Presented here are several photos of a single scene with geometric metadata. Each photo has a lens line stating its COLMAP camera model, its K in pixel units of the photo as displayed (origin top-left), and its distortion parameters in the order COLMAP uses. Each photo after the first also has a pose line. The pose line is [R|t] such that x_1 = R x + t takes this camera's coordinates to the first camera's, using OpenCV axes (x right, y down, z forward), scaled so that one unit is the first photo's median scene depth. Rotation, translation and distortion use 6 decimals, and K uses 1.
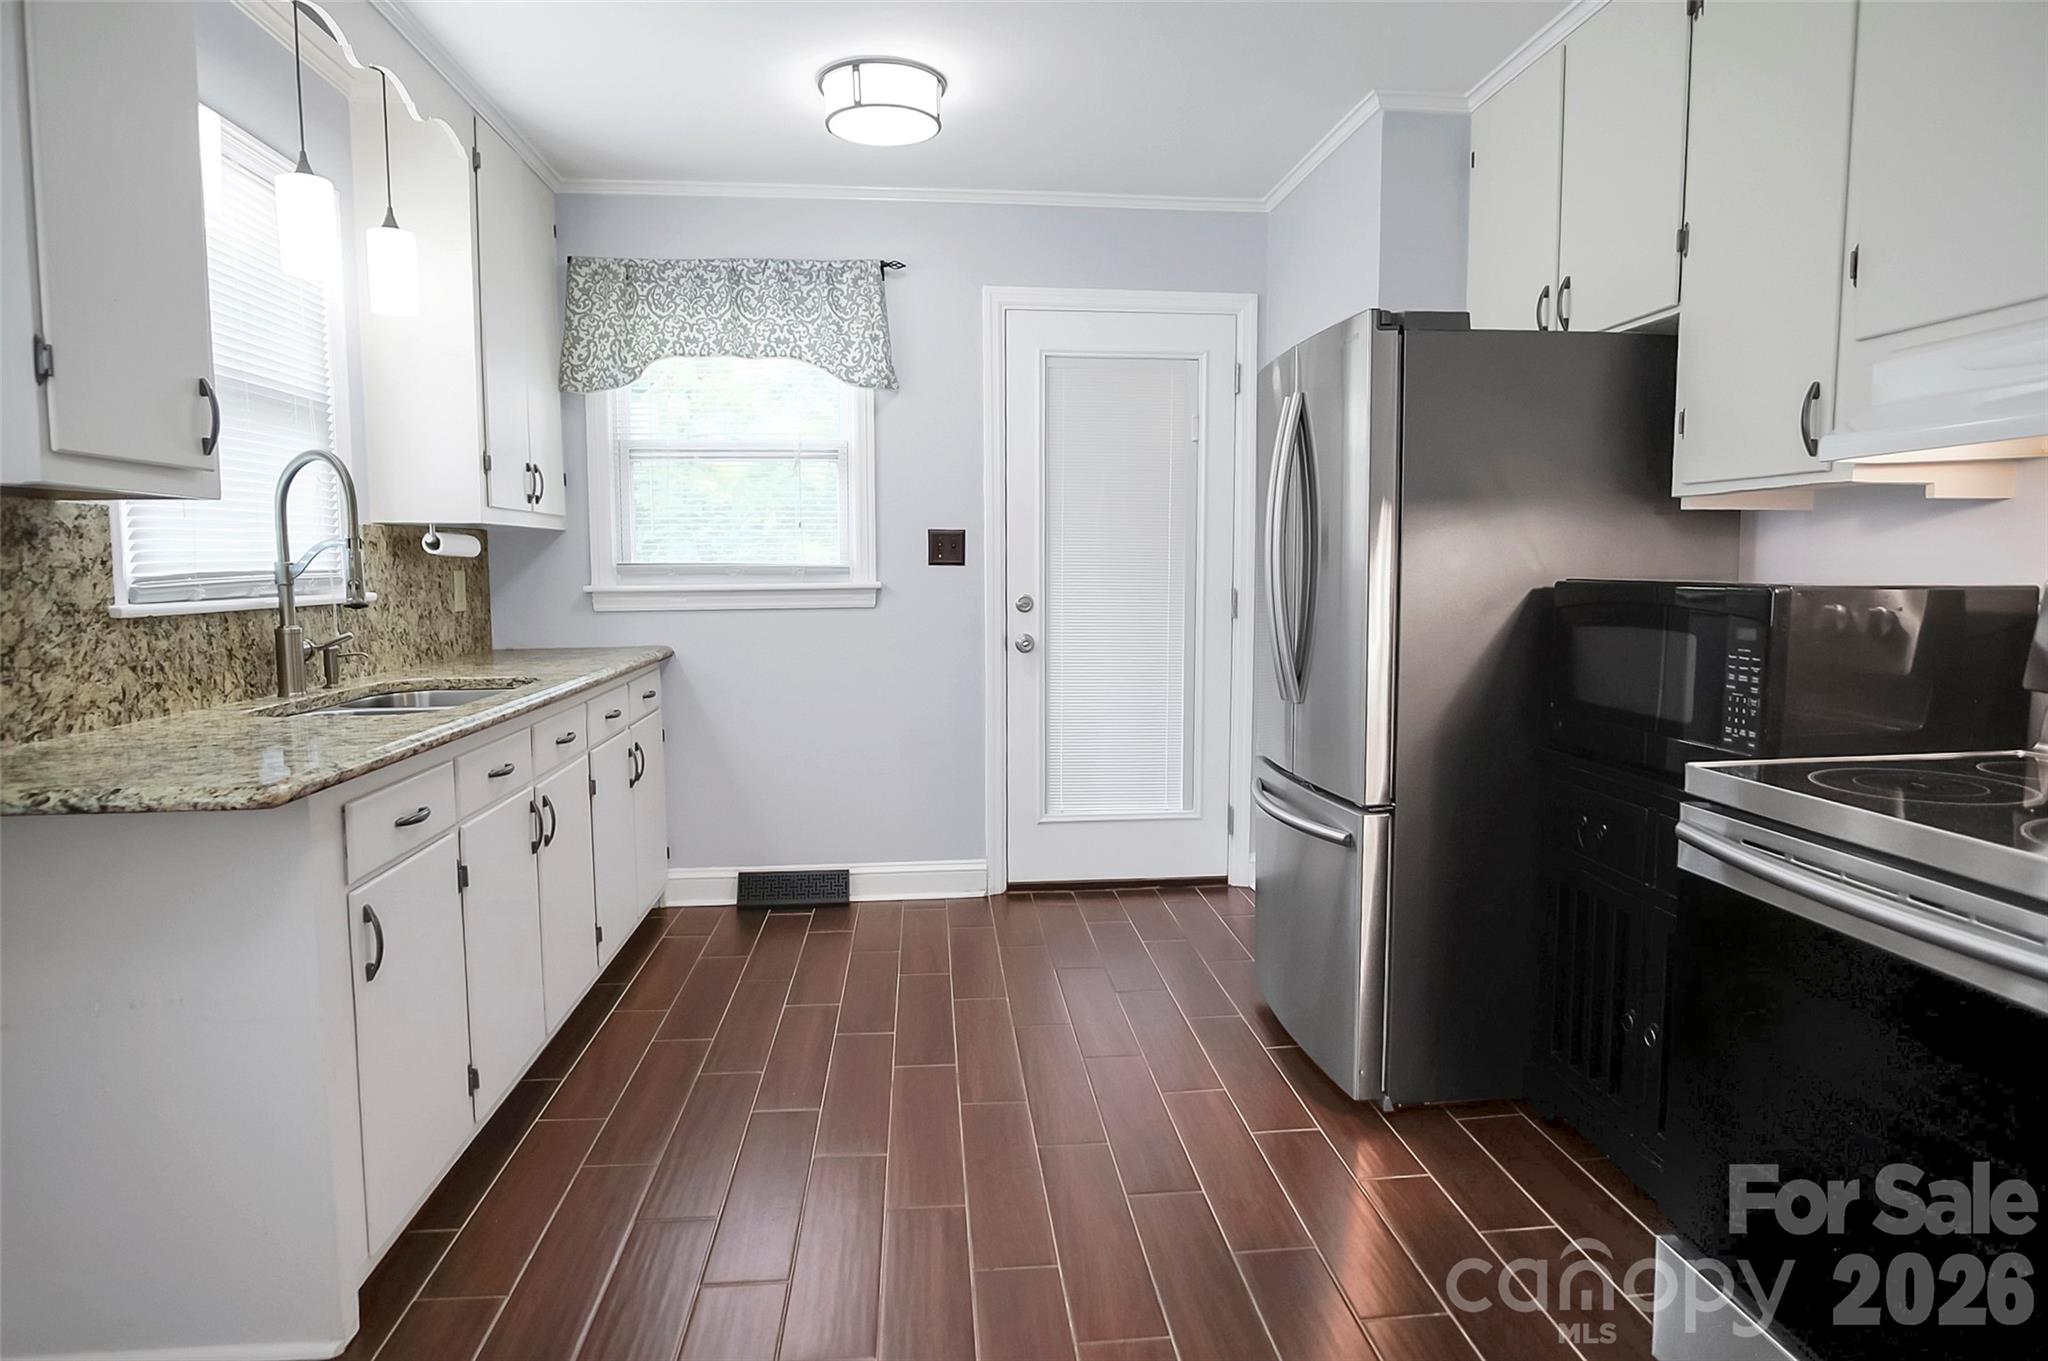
lens RADIAL K [[1181.1, 0, 1027.4], [0, 1181.1, 666.4], [0, 0, 1]] dist [0.001354, 0.001443]
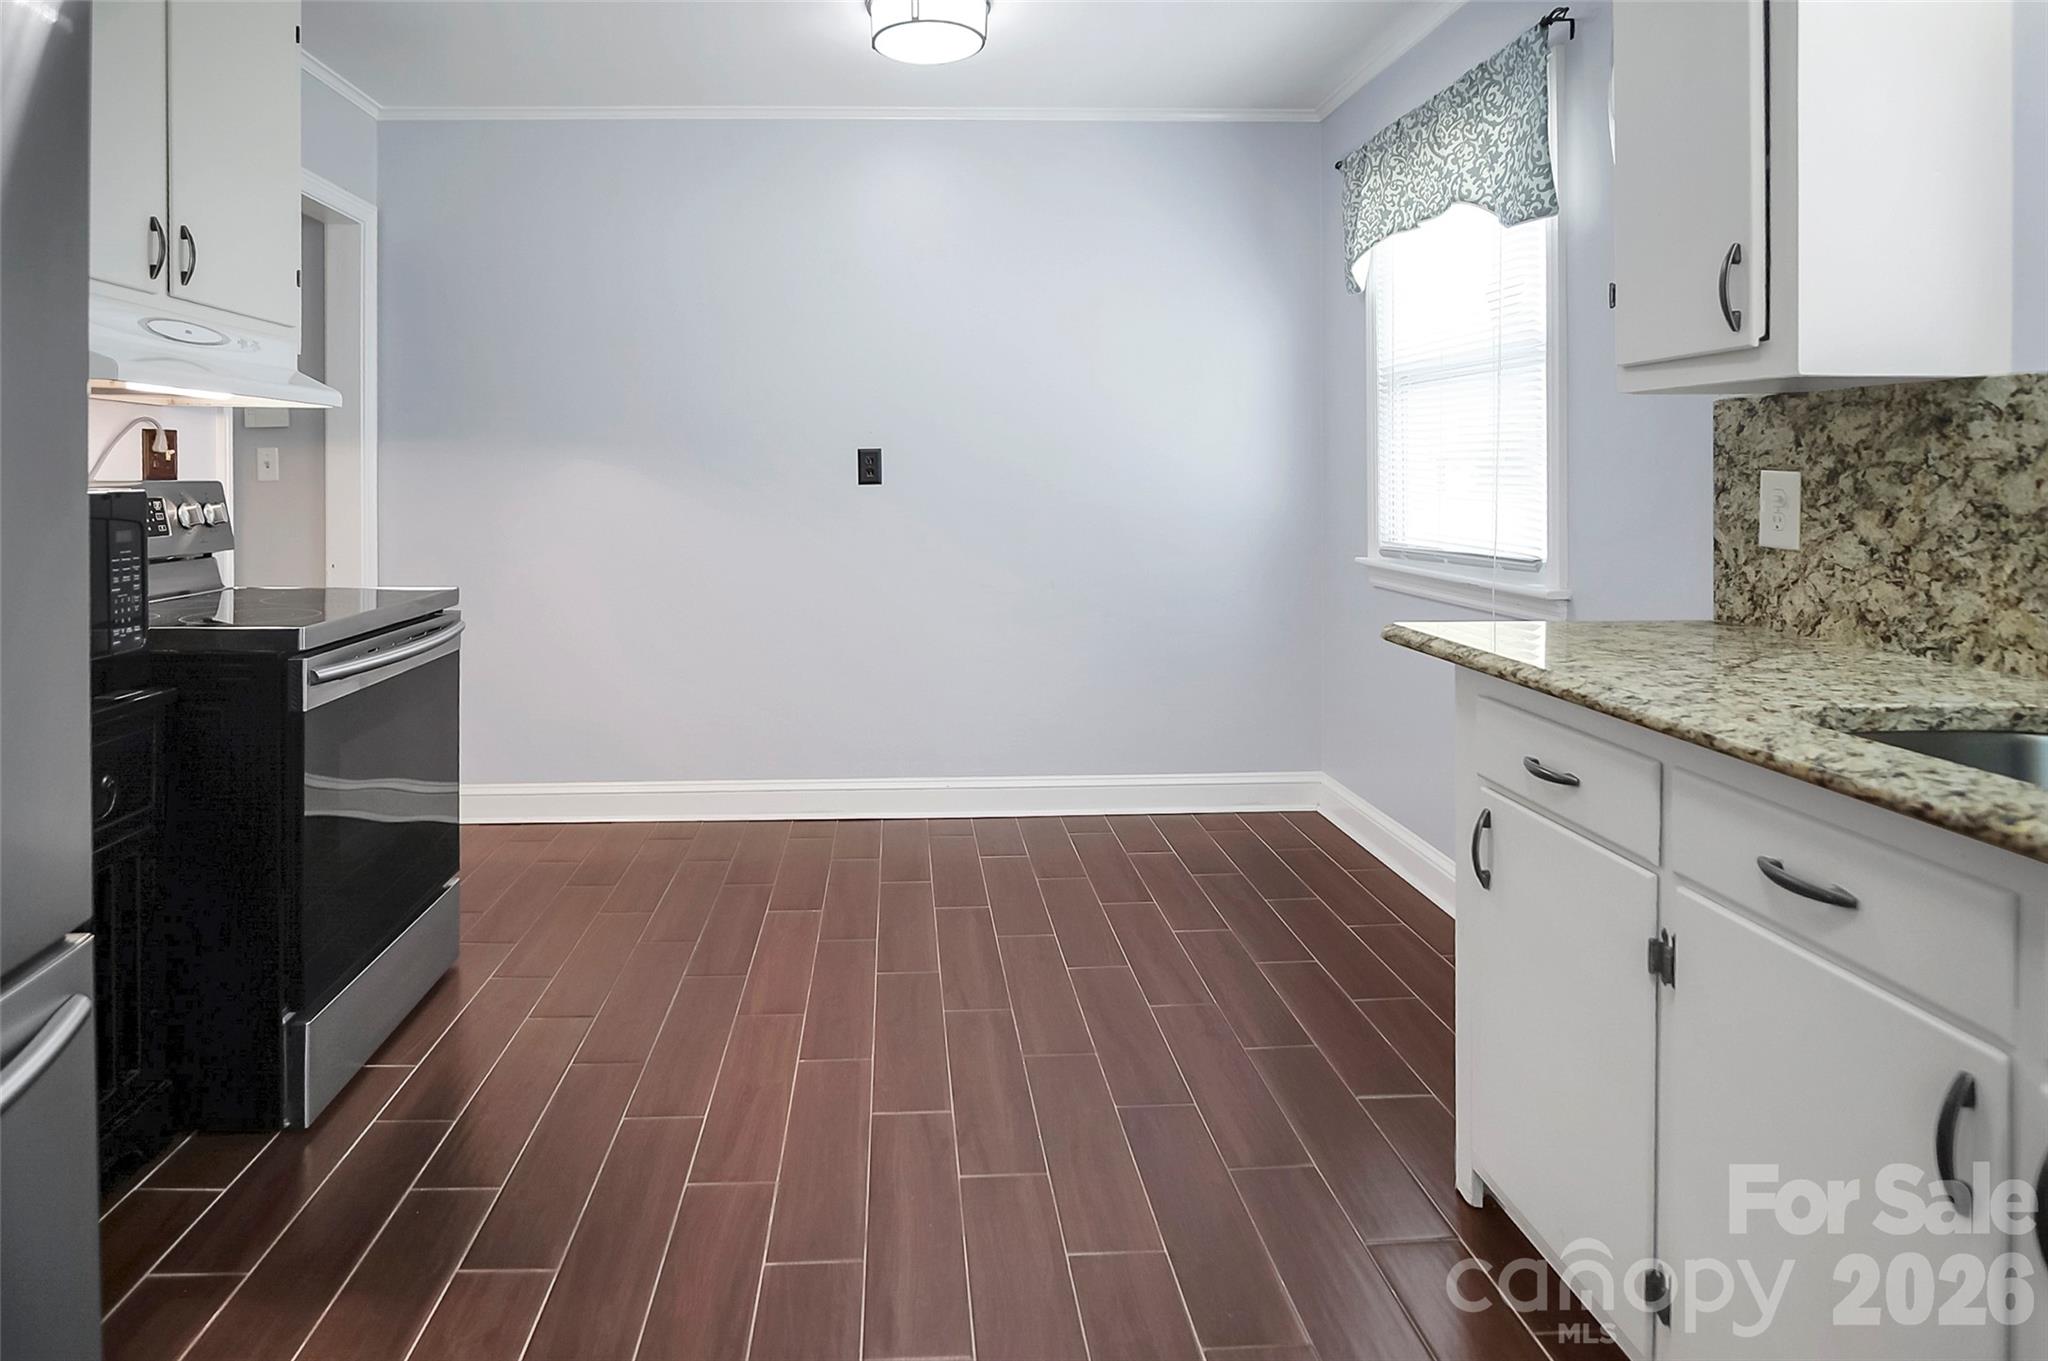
lens RADIAL K [[1156.9, 0, 920.5], [0, 1156.9, 484.0], [0, 0, 1]] dist [-0.025081, 0.003530]
pose [[-0.998094, 0.005857, 0.061437, -0.144846], [0.011670, 0.995438, 0.094689, -0.149693], [-0.060602, 0.095226, -0.993609, 1.829765]]
